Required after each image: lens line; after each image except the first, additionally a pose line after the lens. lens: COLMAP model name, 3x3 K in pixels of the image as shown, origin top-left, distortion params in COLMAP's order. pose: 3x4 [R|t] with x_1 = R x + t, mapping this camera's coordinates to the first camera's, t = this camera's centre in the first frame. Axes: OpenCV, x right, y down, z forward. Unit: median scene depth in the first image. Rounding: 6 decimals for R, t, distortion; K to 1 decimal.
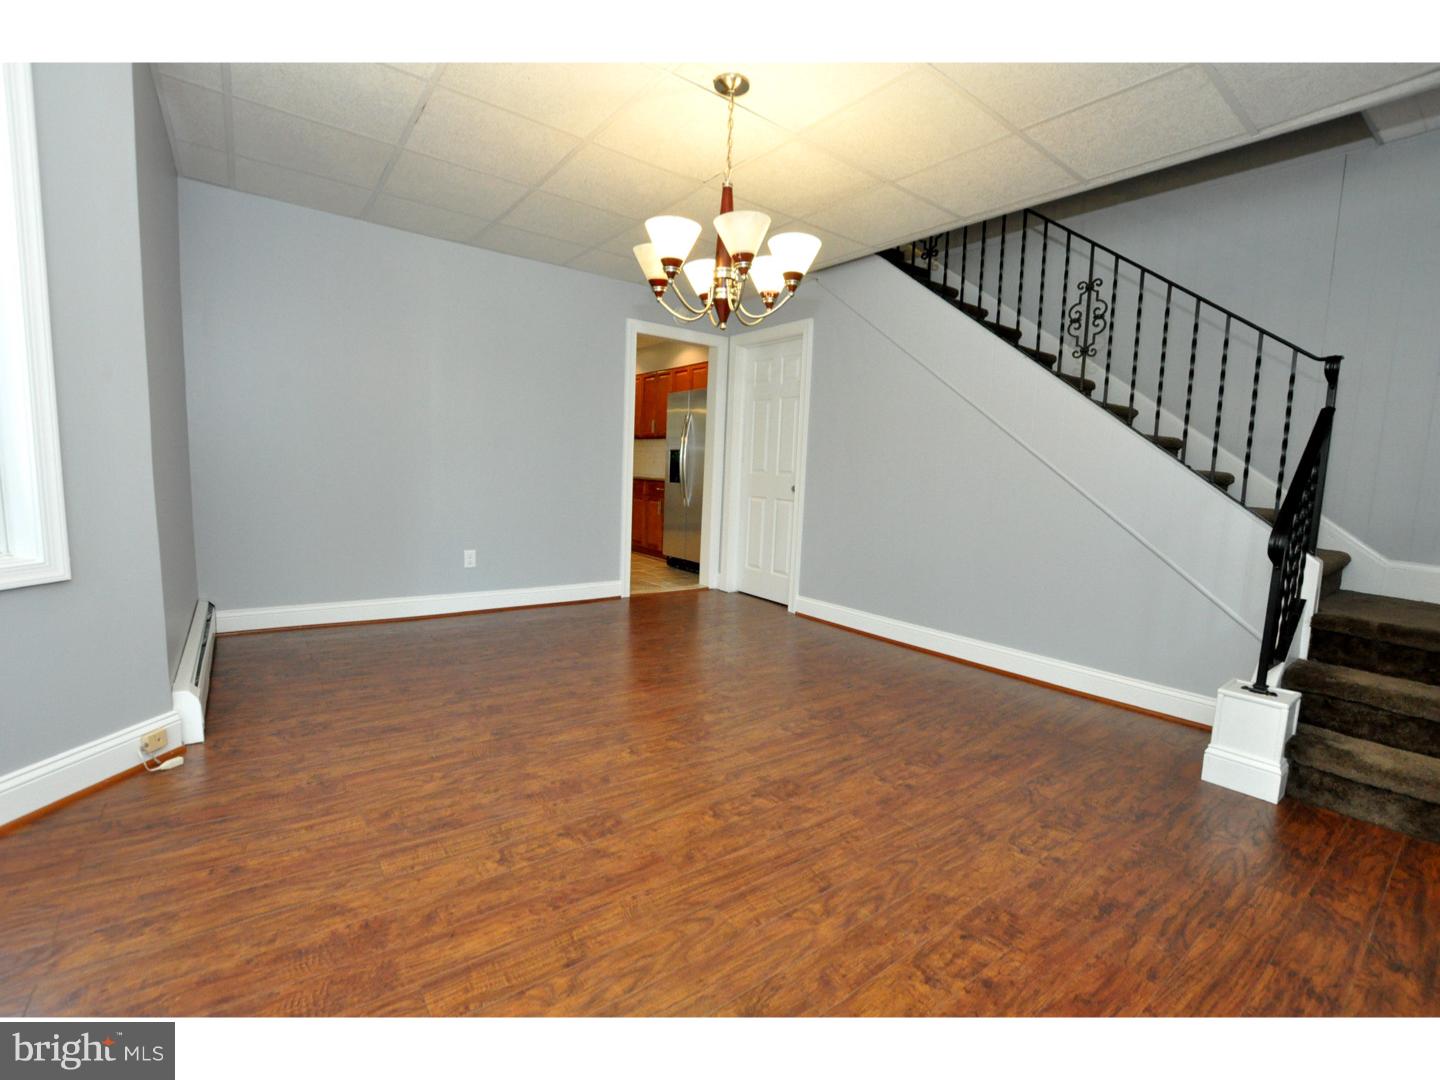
lens RADIAL K [[635.2, 0, 724.8], [0, 635.2, 543.3], [0, 0, 1]] dist [-0.028457, 0.004607]
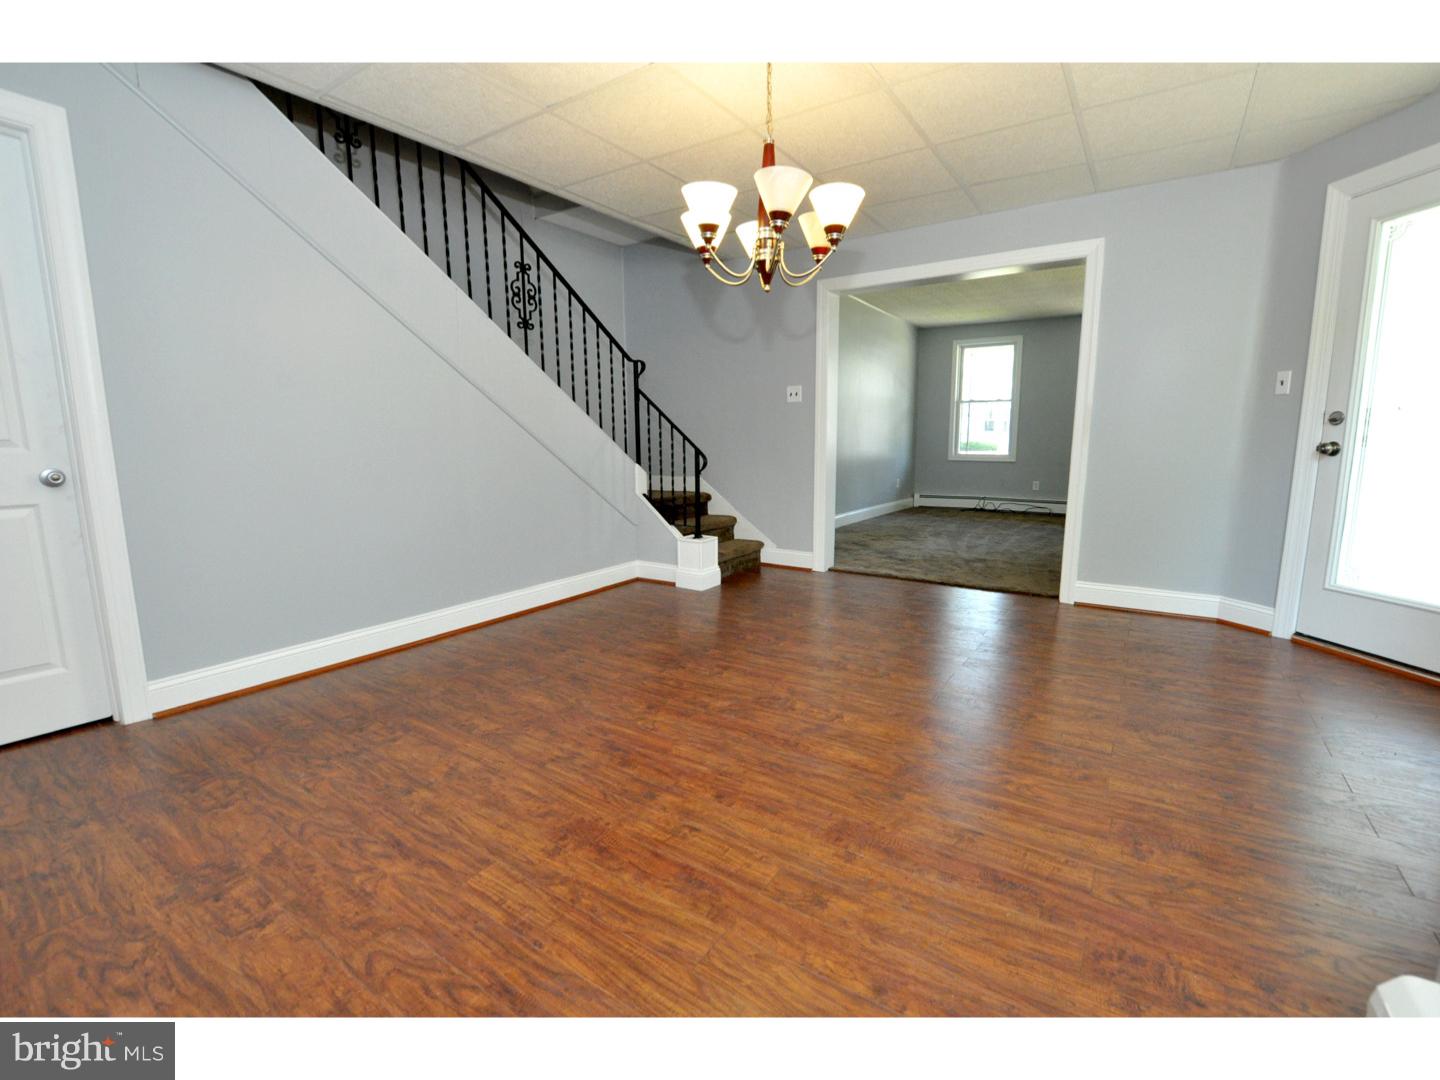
lens RADIAL K [[635.2, 0, 724.8], [0, 635.2, 543.3], [0, 0, 1]] dist [-0.028457, 0.004607]
pose [[-0.318694, -0.191023, 0.928410, -0.916775], [0.102130, 0.966859, 0.233992, -0.183305], [-0.942340, 0.169391, -0.288623, 1.329664]]
